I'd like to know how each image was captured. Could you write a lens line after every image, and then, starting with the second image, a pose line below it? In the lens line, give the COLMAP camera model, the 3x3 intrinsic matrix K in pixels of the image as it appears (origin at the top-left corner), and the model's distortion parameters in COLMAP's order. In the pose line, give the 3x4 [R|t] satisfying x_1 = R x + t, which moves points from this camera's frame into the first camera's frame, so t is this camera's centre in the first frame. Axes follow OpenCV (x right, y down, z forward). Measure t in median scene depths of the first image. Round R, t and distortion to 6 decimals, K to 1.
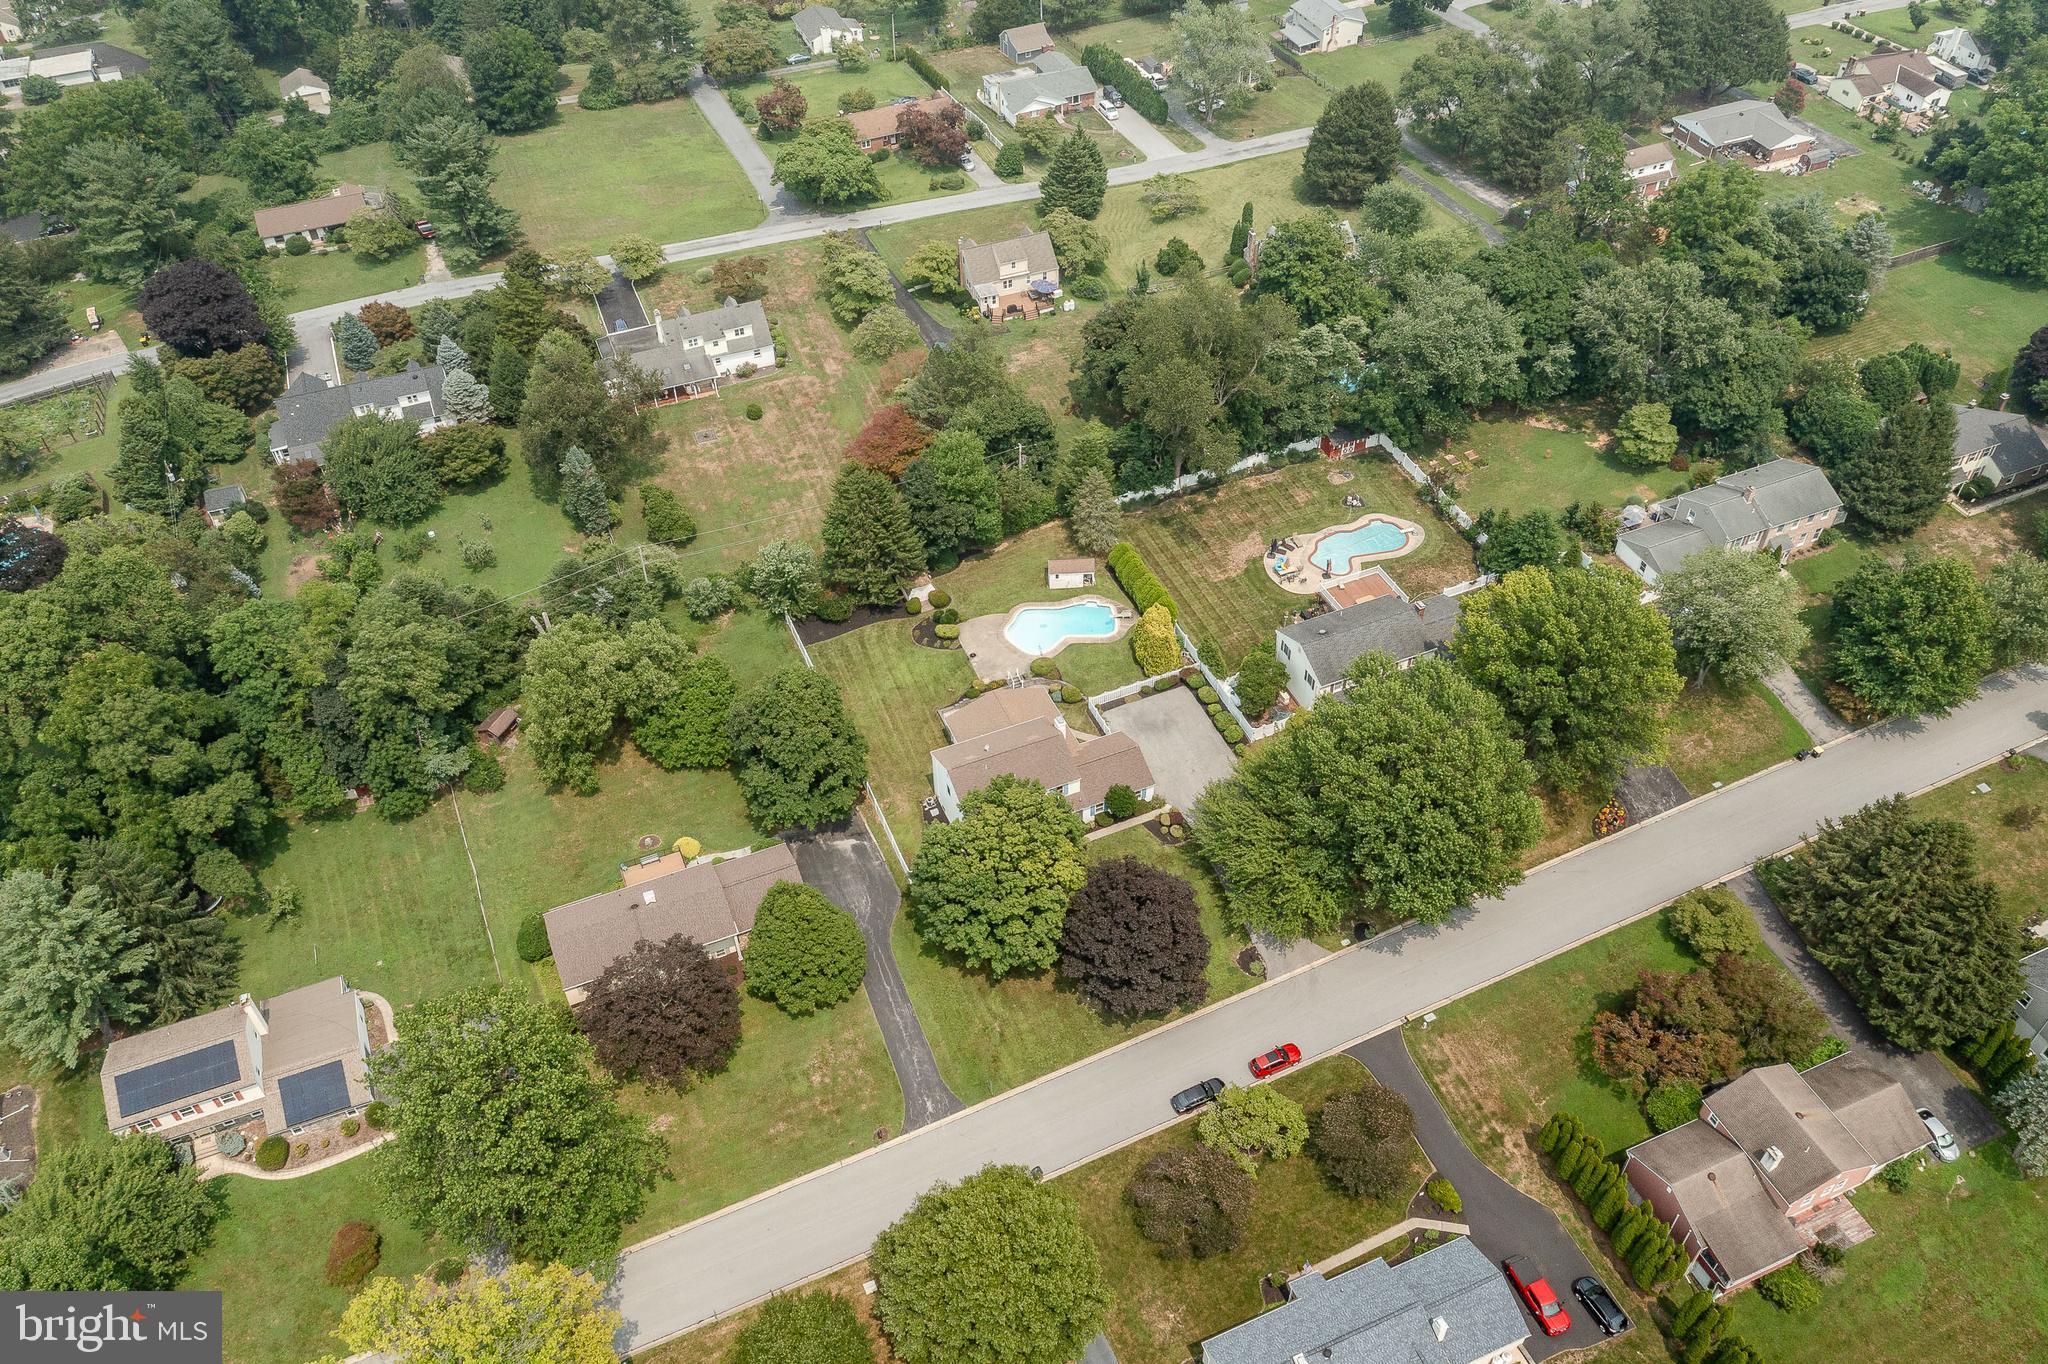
lens RADIAL K [[1607.8, 0, 1011.2], [0, 1607.8, 718.1], [0, 0, 1]] dist [-0.021422, 0.065464]
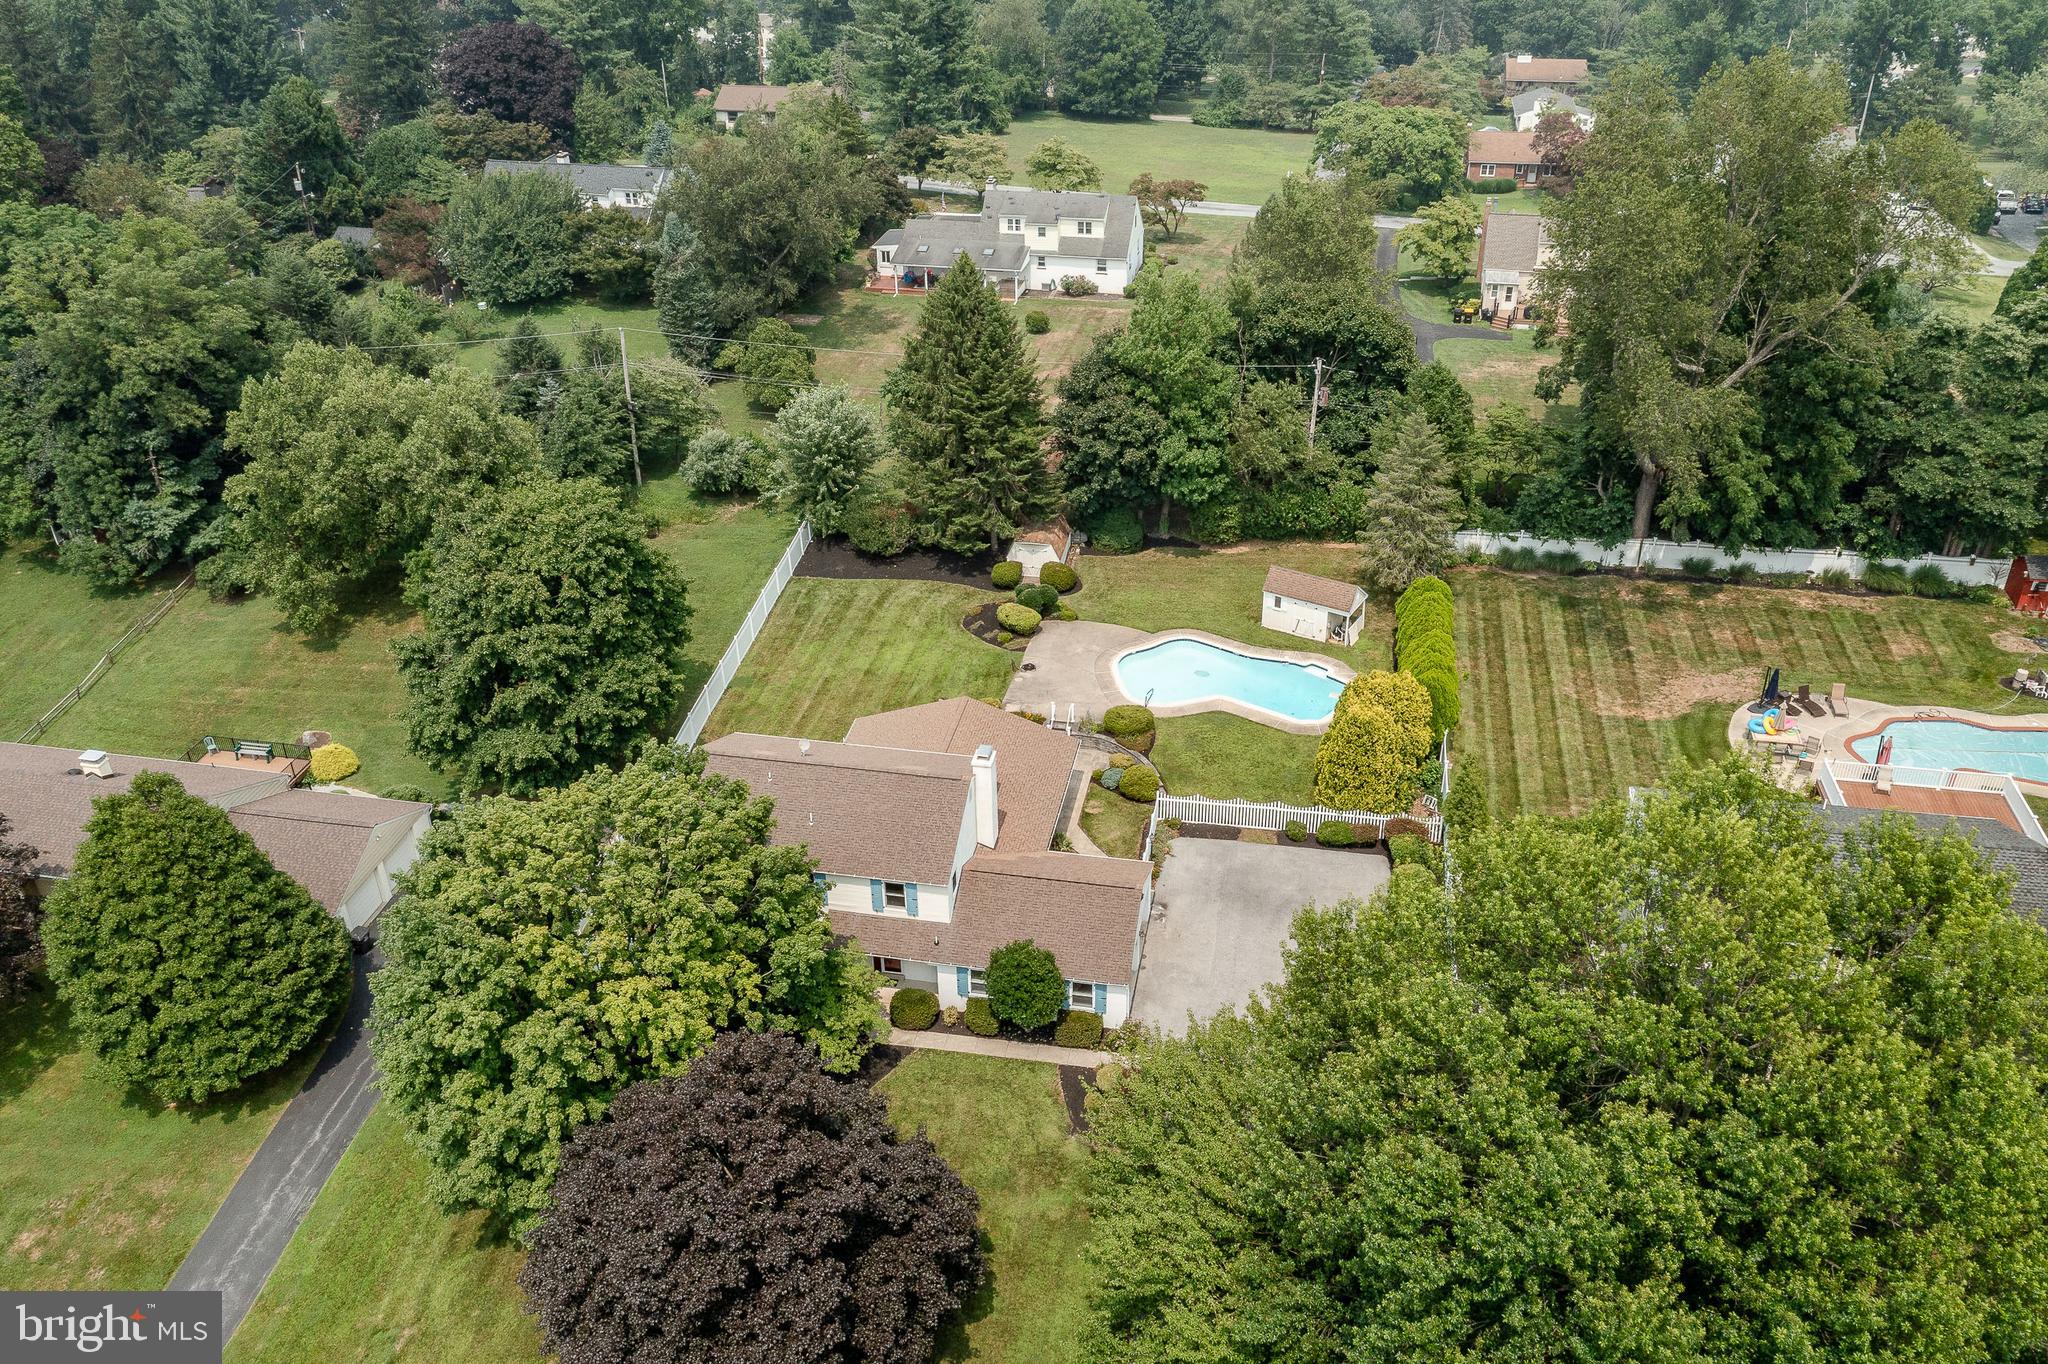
lens RADIAL K [[1592.9, 0, 1022.8], [0, 1592.9, 710.1], [0, 0, 1]] dist [0.010336, 0.009453]
pose [[0.828764, 0.302262, -0.470944, 0.201012], [-0.401179, 0.907643, -0.123448, 0.033002], [0.390136, 0.291243, 0.873483, 0.544838]]
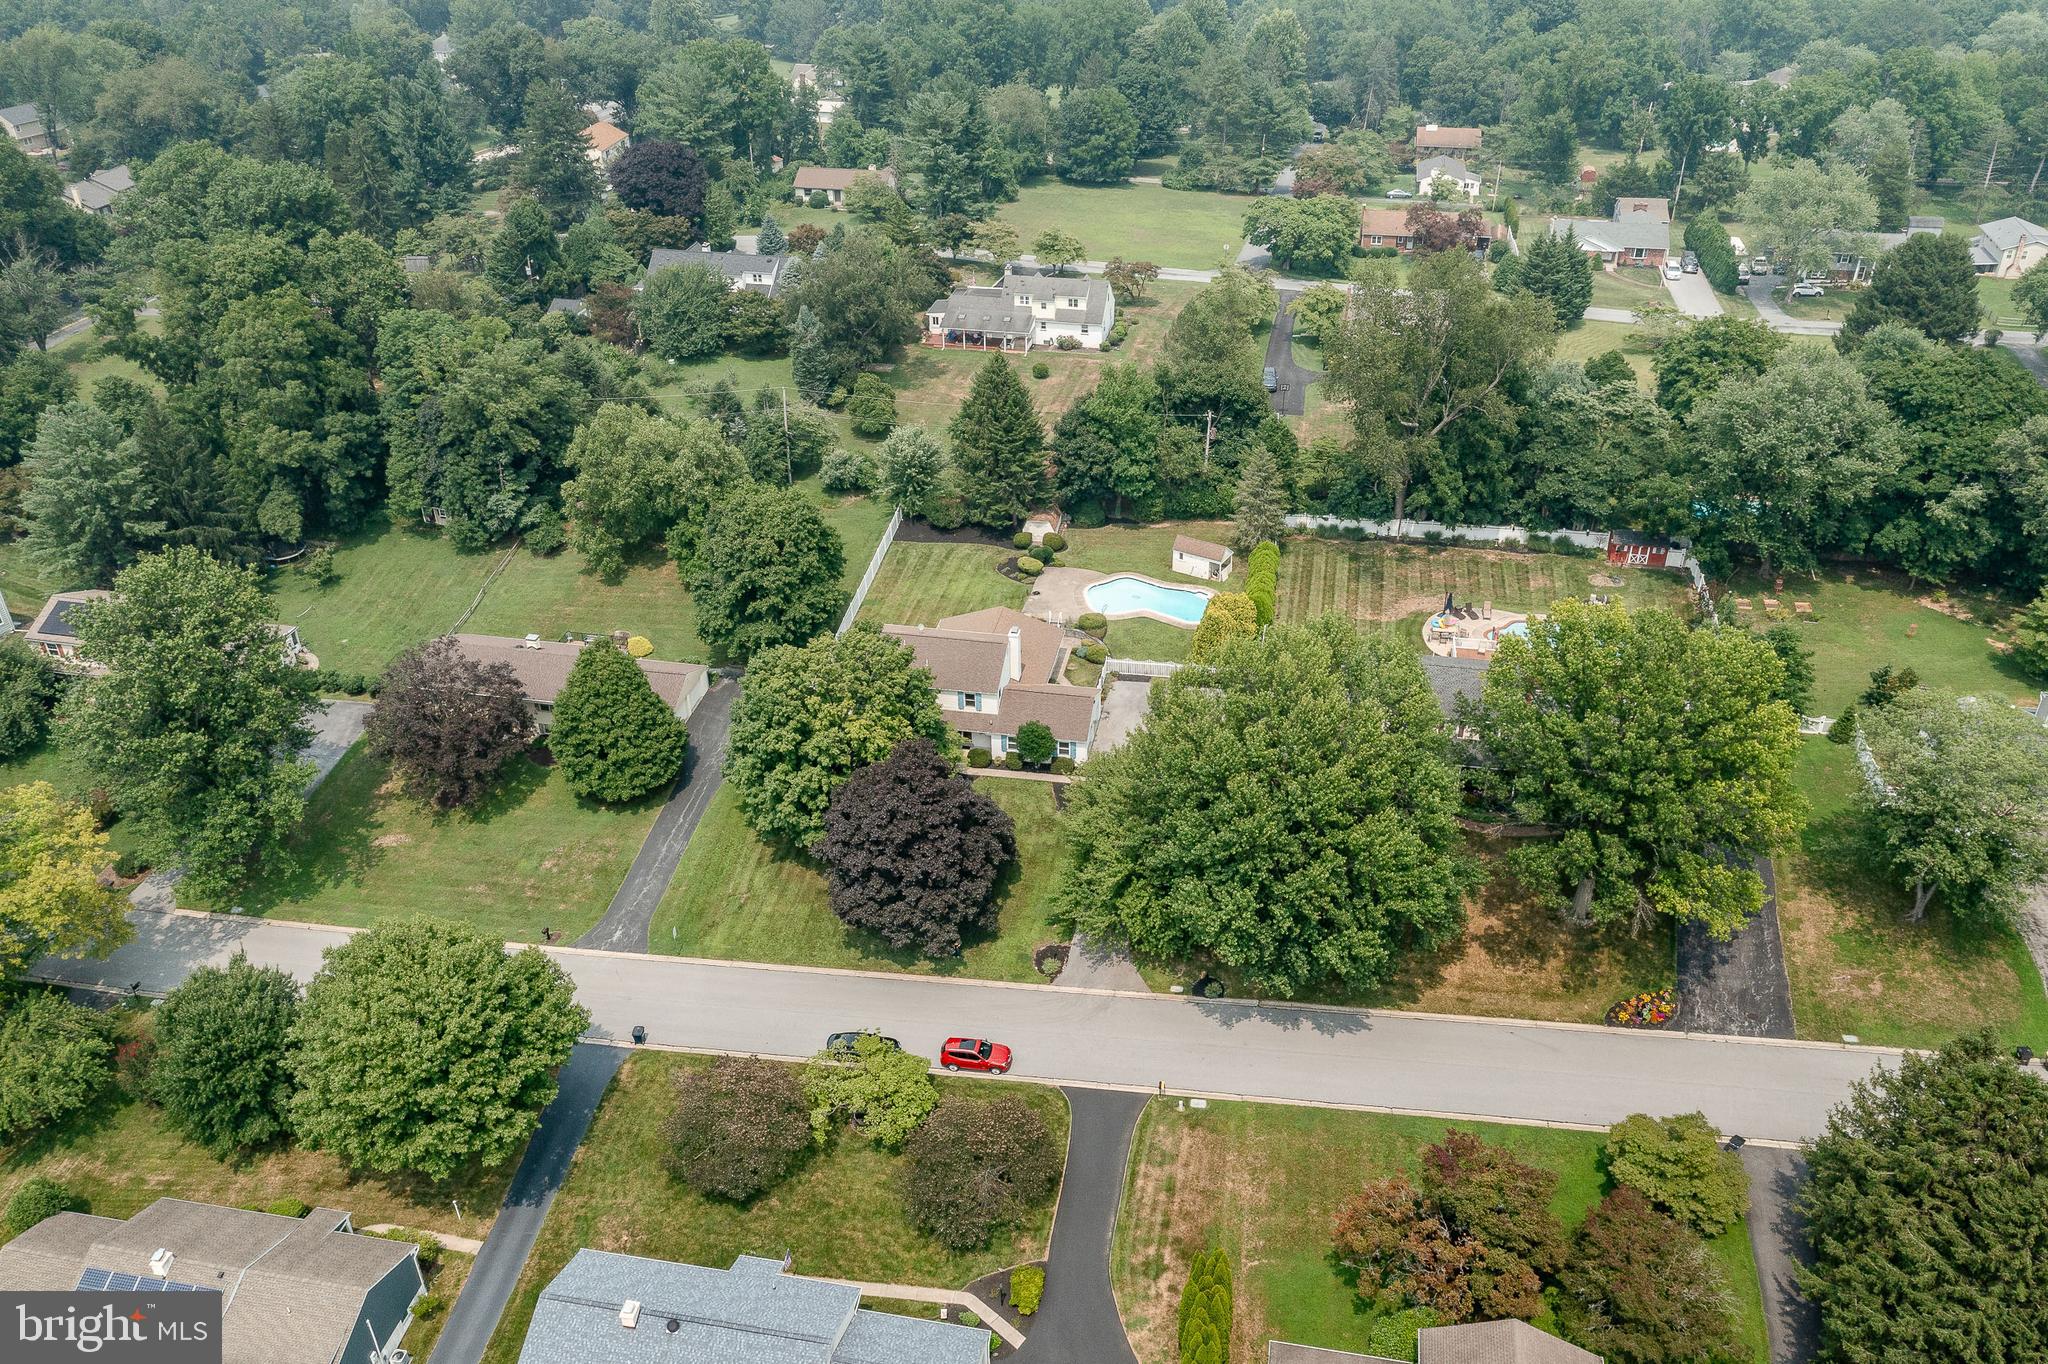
lens RADIAL K [[1607.8, 0, 1011.2], [0, 1607.8, 718.1], [0, 0, 1]] dist [-0.021422, 0.065464]
pose [[0.825049, 0.314190, -0.469659, 0.372775], [-0.403512, 0.909443, -0.100453, 0.108476], [0.395567, 0.272392, 0.877114, 0.243895]]
